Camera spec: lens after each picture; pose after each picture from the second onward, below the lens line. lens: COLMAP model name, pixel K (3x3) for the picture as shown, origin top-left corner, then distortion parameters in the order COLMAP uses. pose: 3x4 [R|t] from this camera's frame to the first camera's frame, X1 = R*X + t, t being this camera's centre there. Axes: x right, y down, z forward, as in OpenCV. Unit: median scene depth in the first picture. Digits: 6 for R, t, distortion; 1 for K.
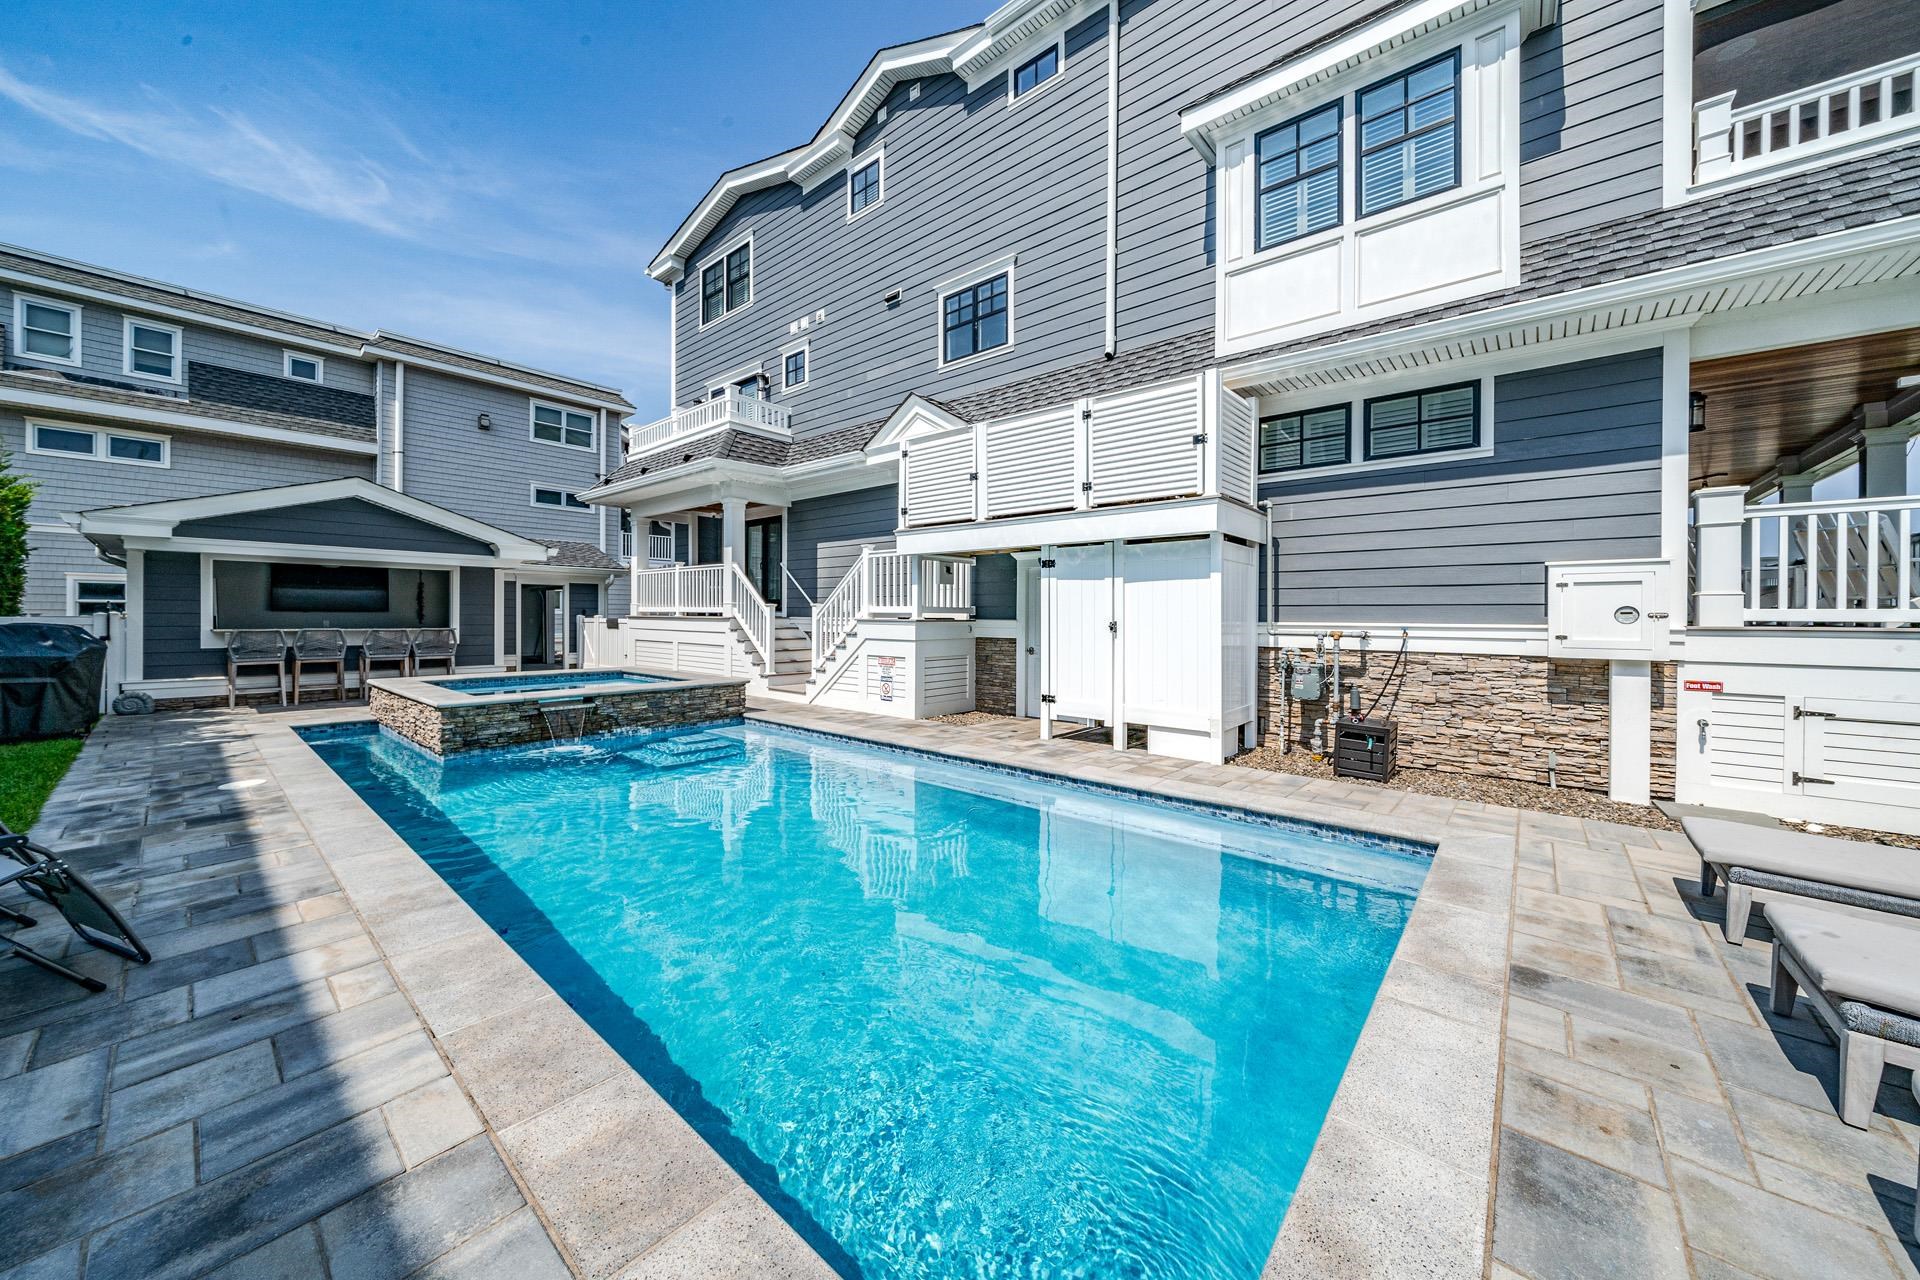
lens RADIAL K [[661.7, 0, 957.0], [0, 661.7, 611.5], [0, 0, 1]] dist [0.000499, 0.000001]
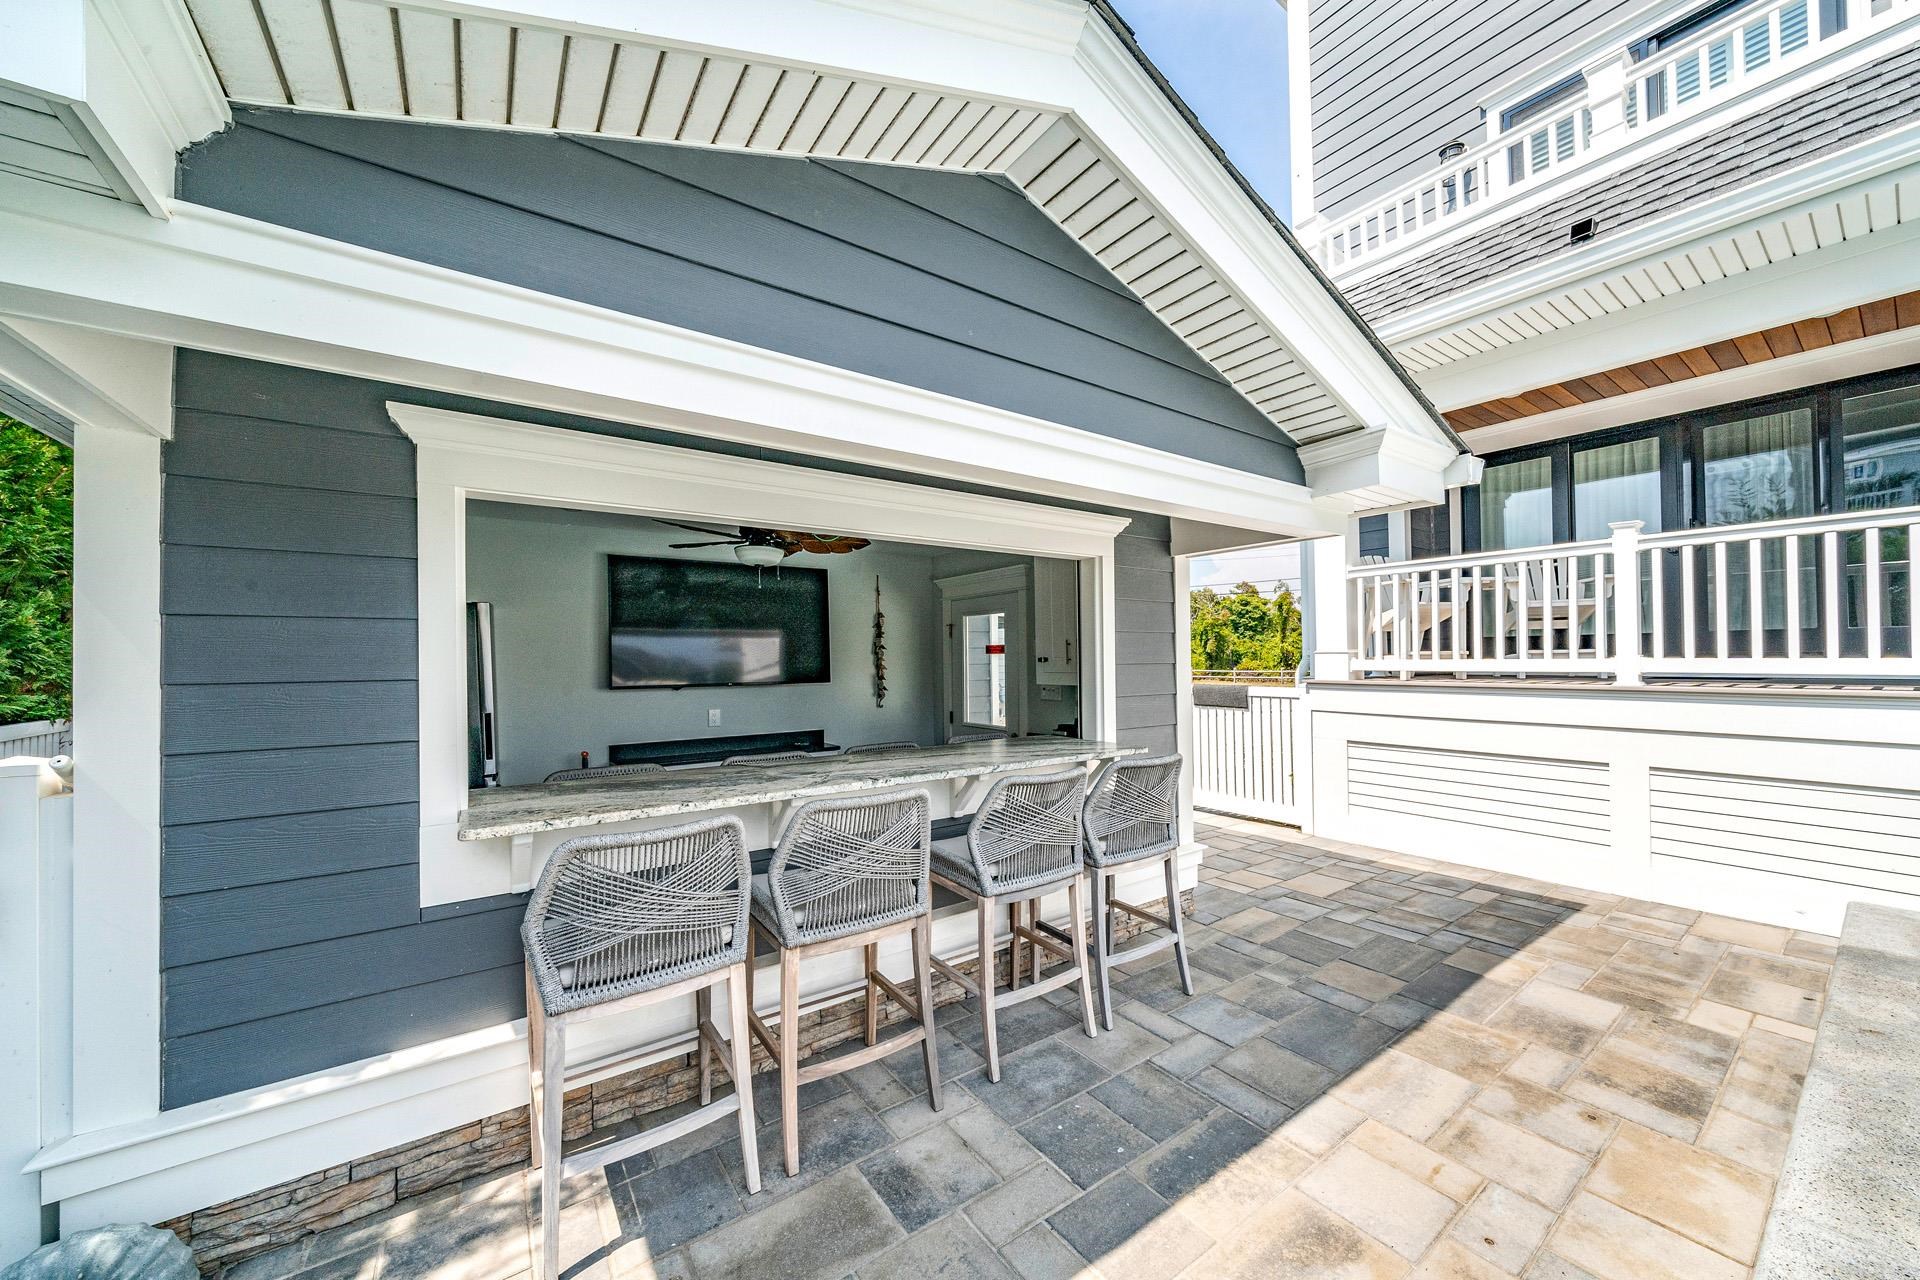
lens RADIAL K [[679.0, 0, 955.6], [0, 679.0, 625.4], [0, 0, 1]] dist [-0.002537, -0.000218]
pose [[0.969689, -0.025551, -0.243002, -0.940989], [0.015245, 0.998907, -0.044196, -0.020582], [0.243866, 0.039152, 0.969018, 0.843352]]
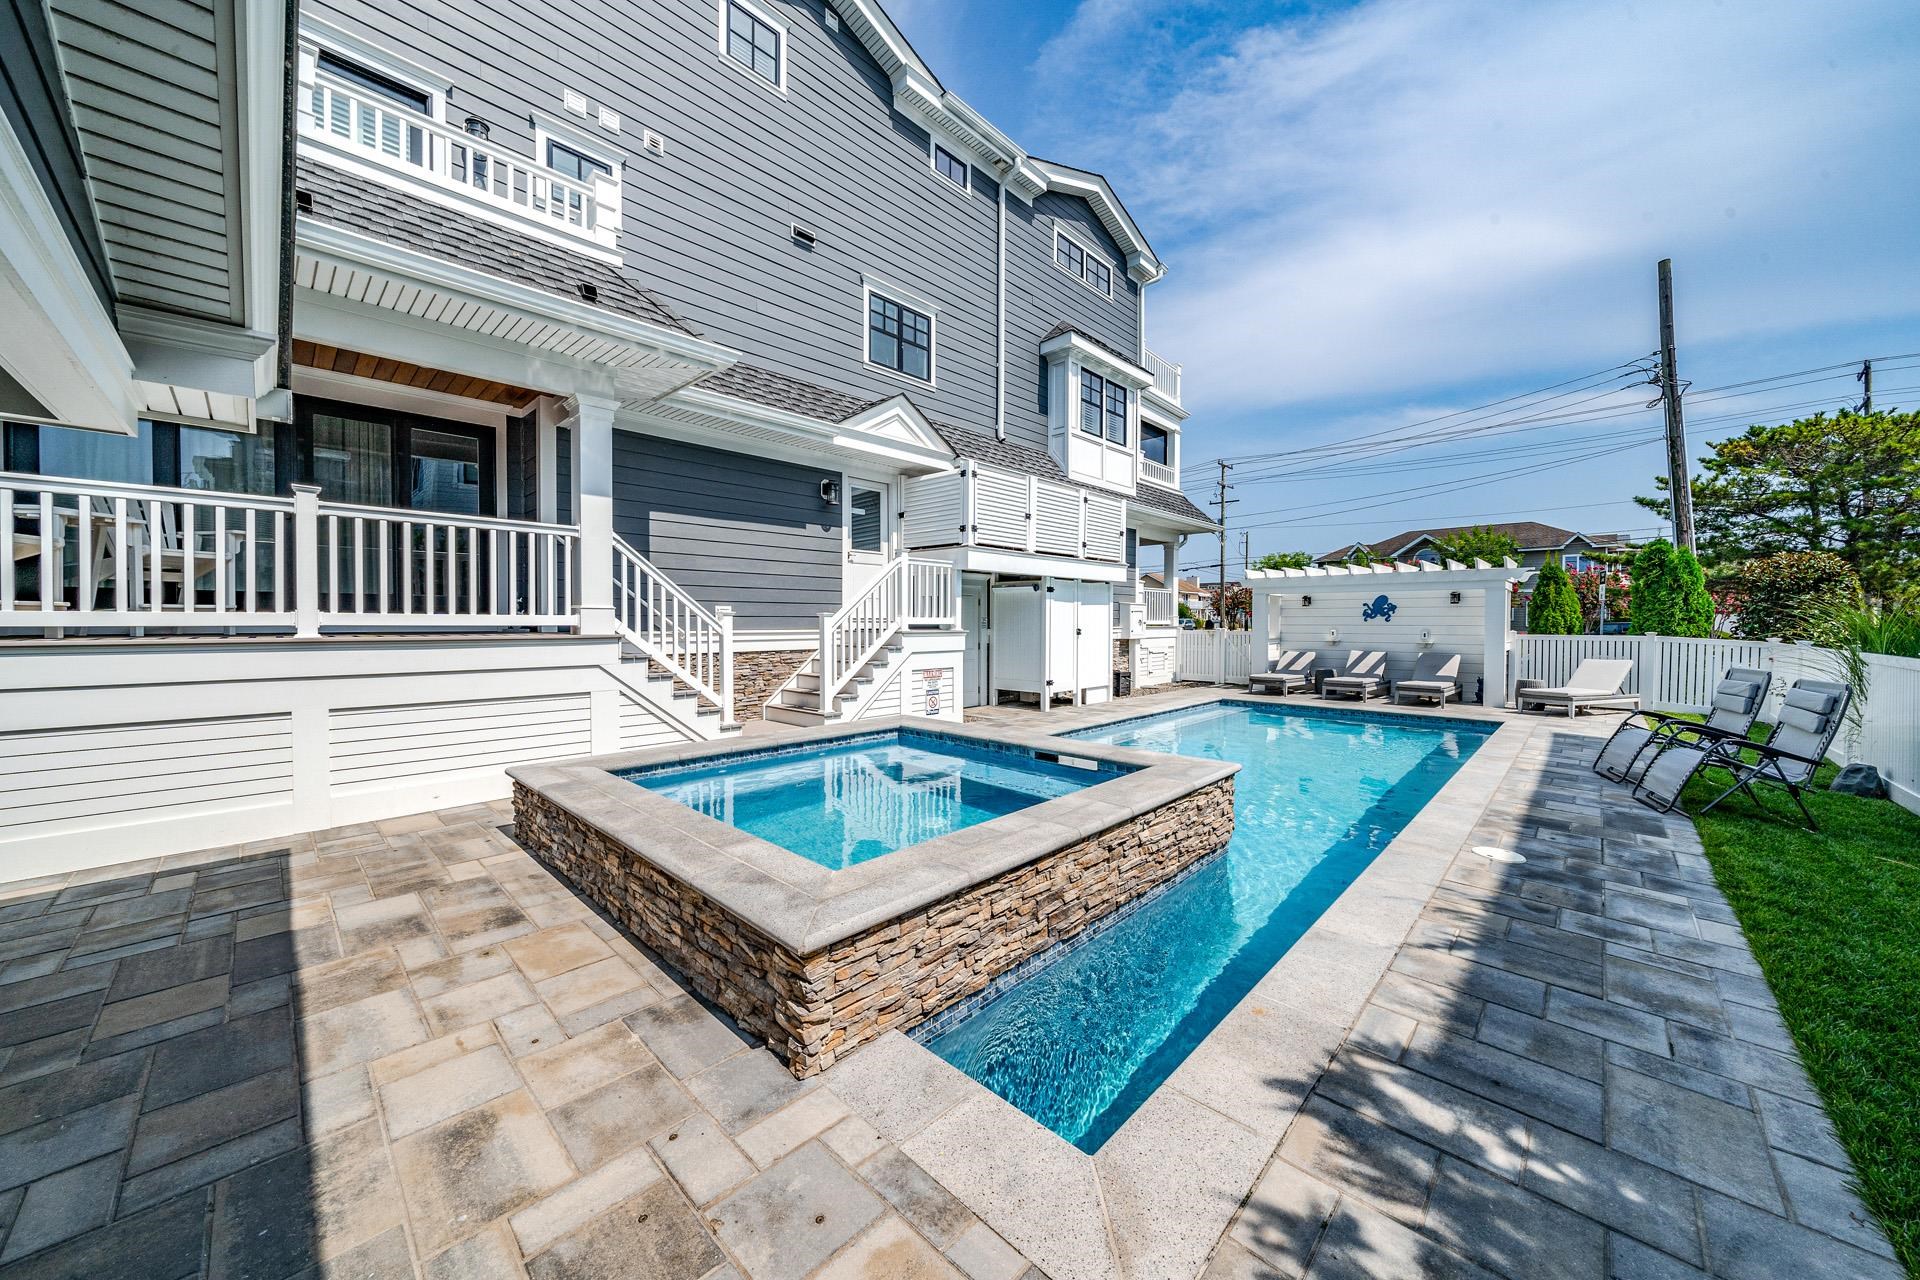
lens RADIAL K [[679.0, 0, 955.6], [0, 679.0, 625.4], [0, 0, 1]] dist [-0.002537, -0.000218]
pose [[0.065422, -0.011799, 0.997788, -1.111858], [-0.006709, 0.999902, 0.012264, -0.008839], [-0.997835, -0.007497, 0.065336, 0.913209]]
